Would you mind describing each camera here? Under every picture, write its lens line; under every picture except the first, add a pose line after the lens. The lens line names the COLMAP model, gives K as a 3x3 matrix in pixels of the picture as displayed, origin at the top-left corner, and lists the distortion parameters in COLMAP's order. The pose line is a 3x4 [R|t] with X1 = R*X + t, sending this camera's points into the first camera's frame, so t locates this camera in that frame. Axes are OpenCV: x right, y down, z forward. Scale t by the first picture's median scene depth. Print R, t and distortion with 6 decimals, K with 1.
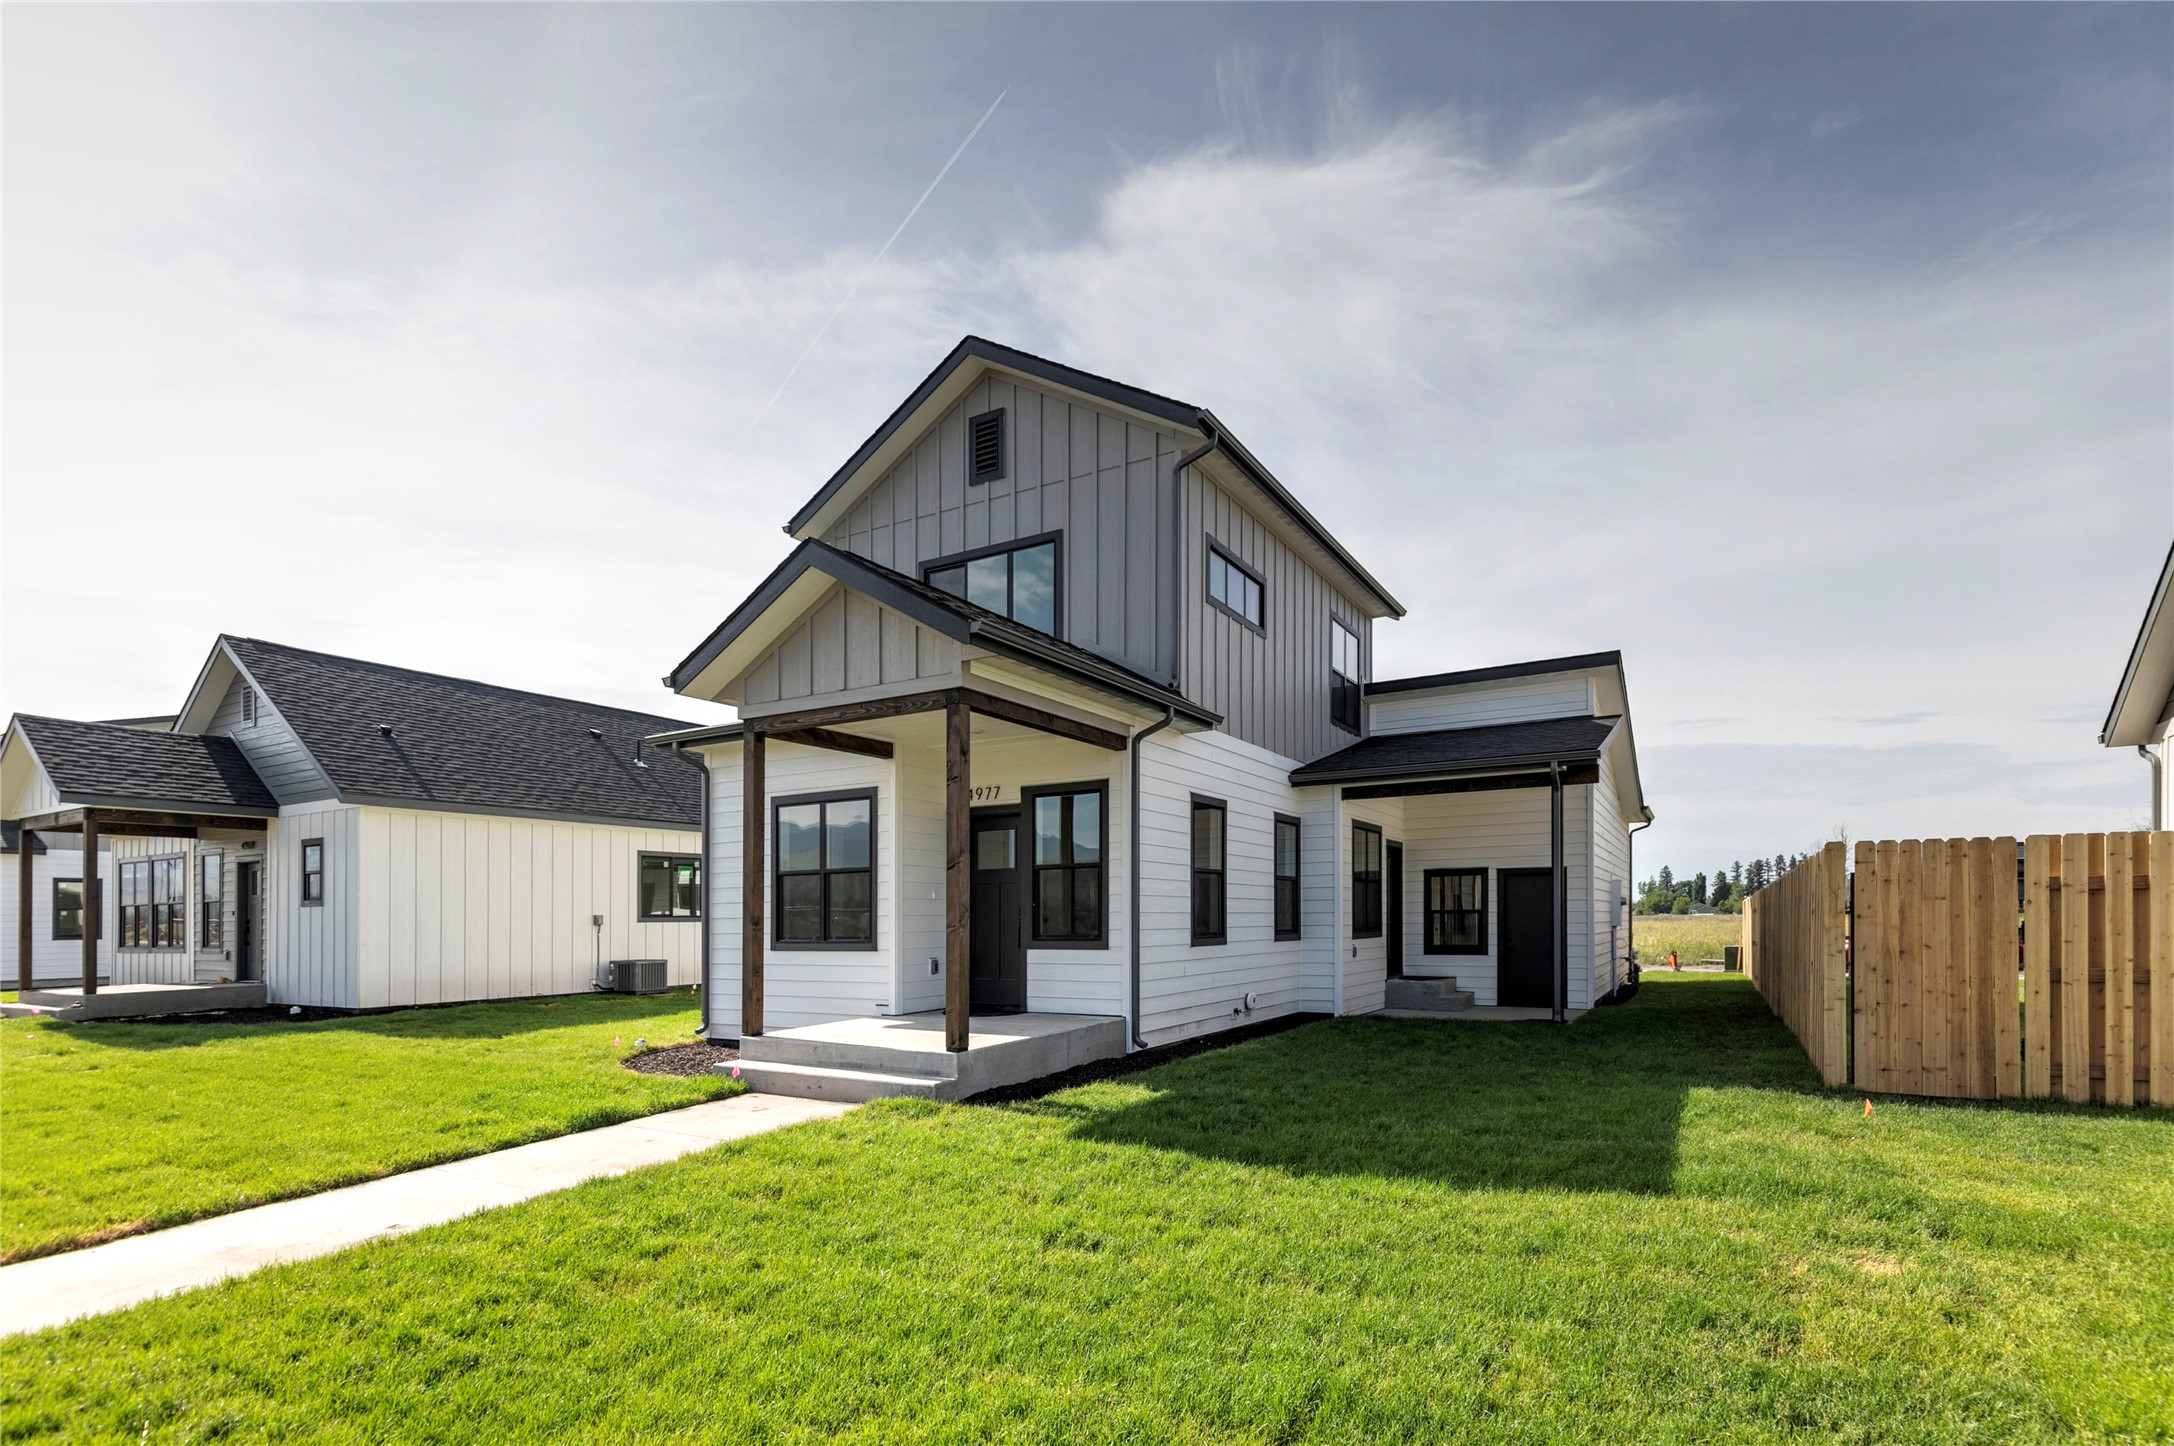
lens RADIAL K [[1043.5, 0, 976.5], [0, 1043.5, 901.0], [0, 0, 1]] dist [0.014716, -0.003893]
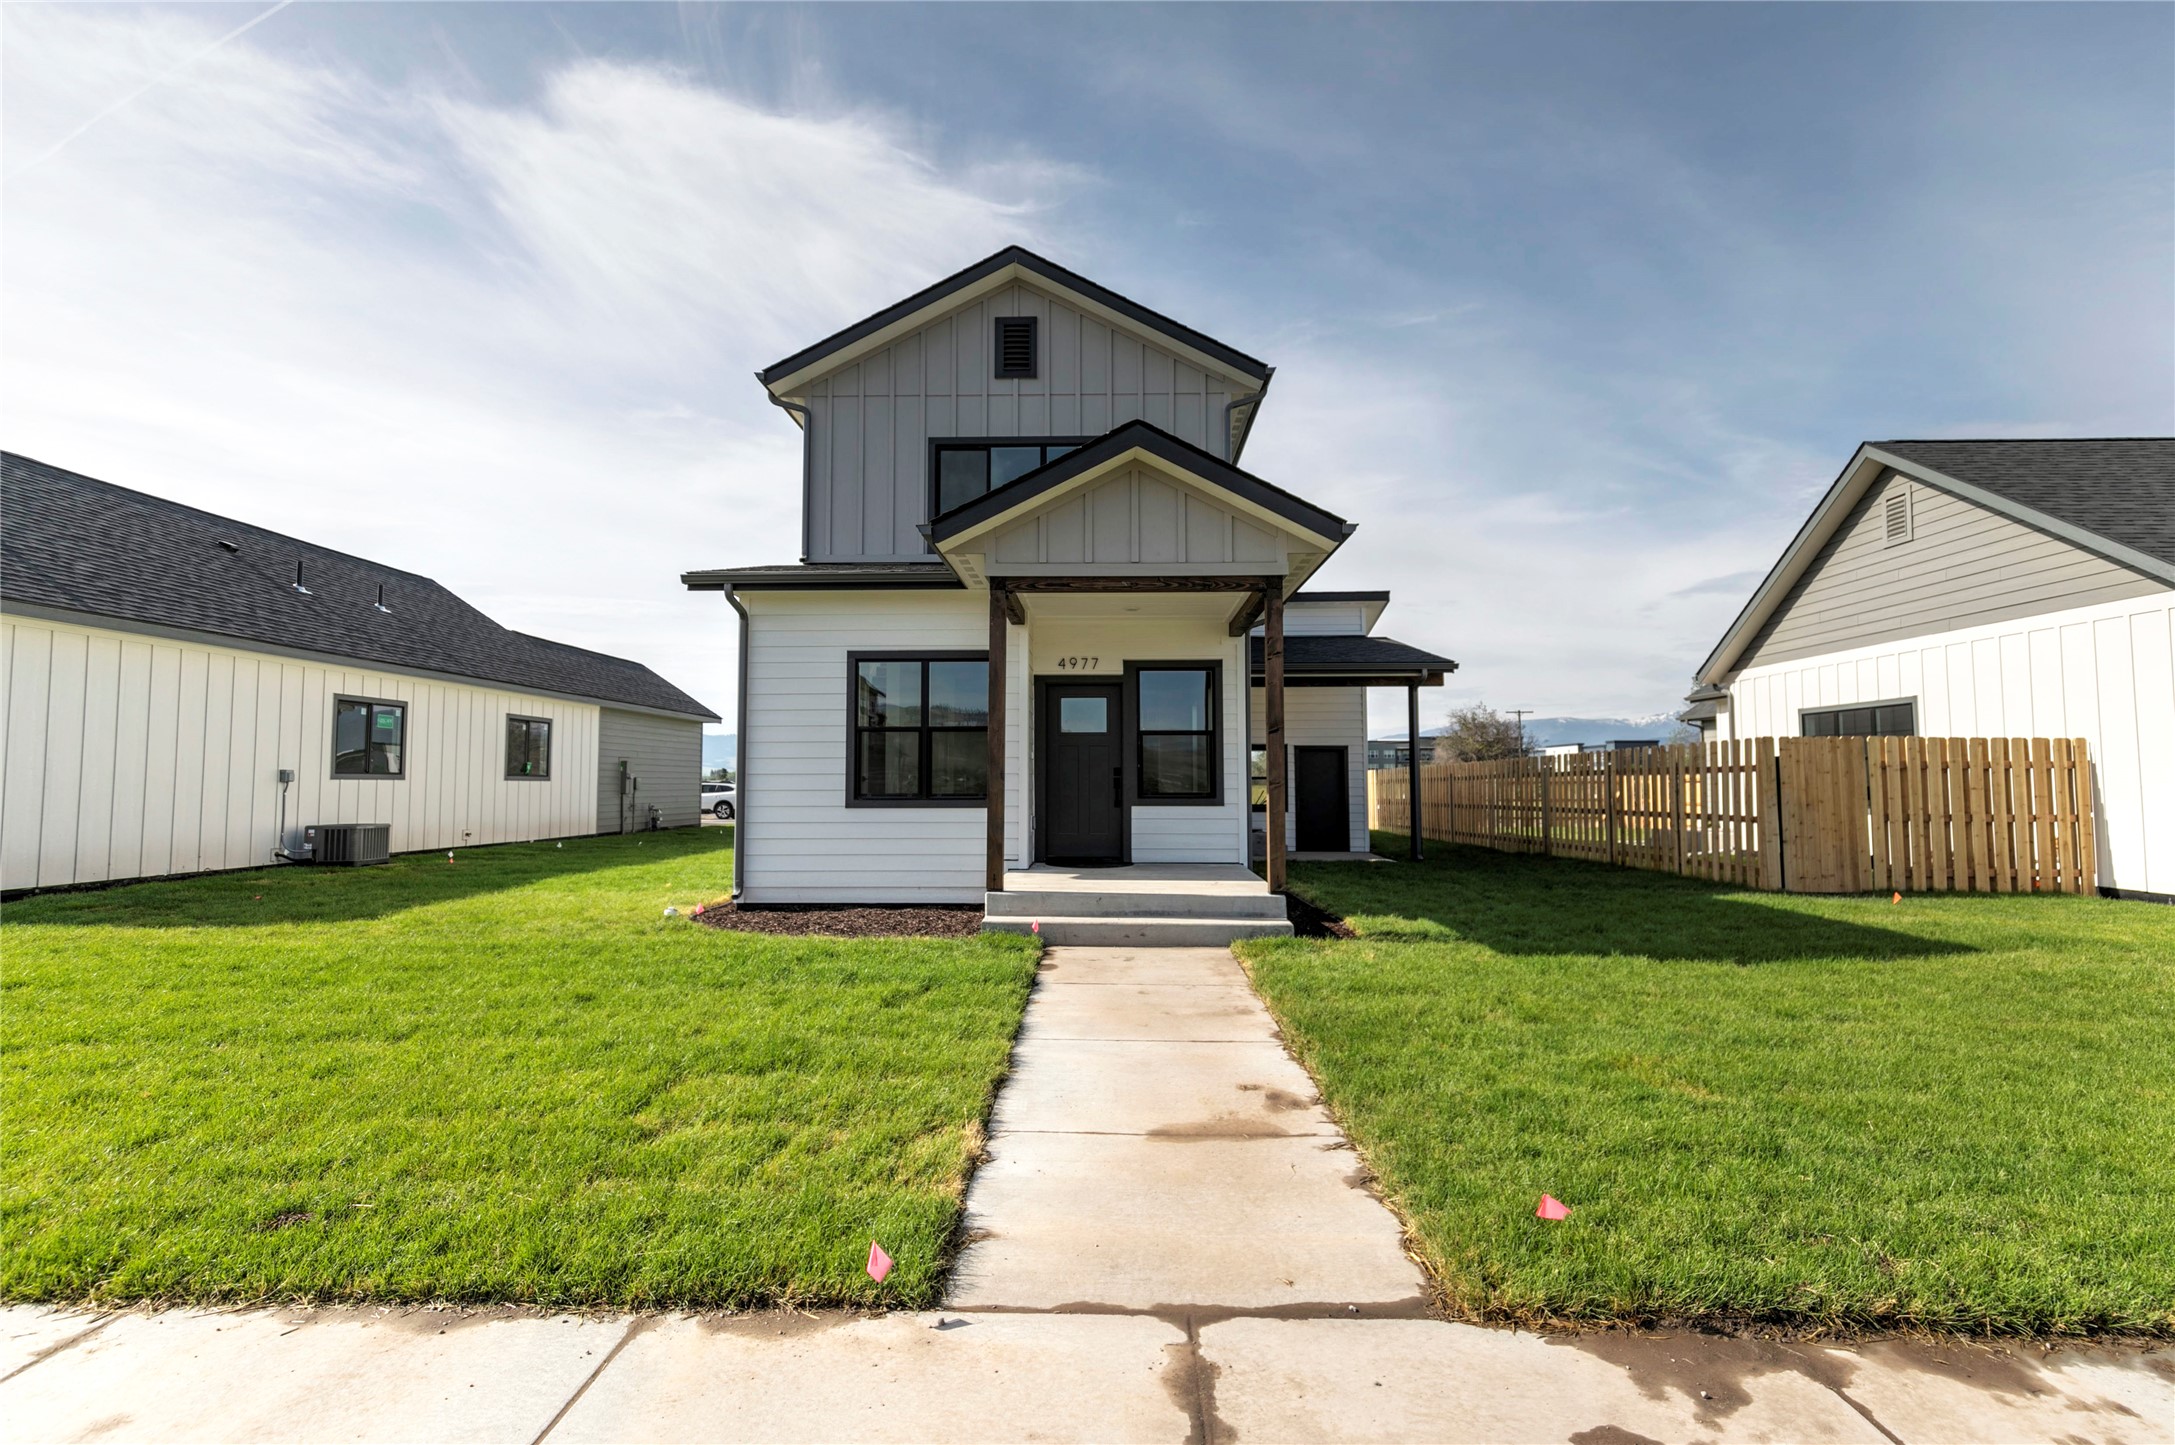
lens RADIAL K [[990.4, 0, 947.4], [0, 990.4, 727.9], [0, 0, 1]] dist [0.009574, -0.001436]
pose [[0.880698, 0.039078, 0.472064, -0.541767], [-0.019201, 0.998717, -0.046854, 0.013806], [-0.473289, 0.032200, 0.880318, 0.138409]]
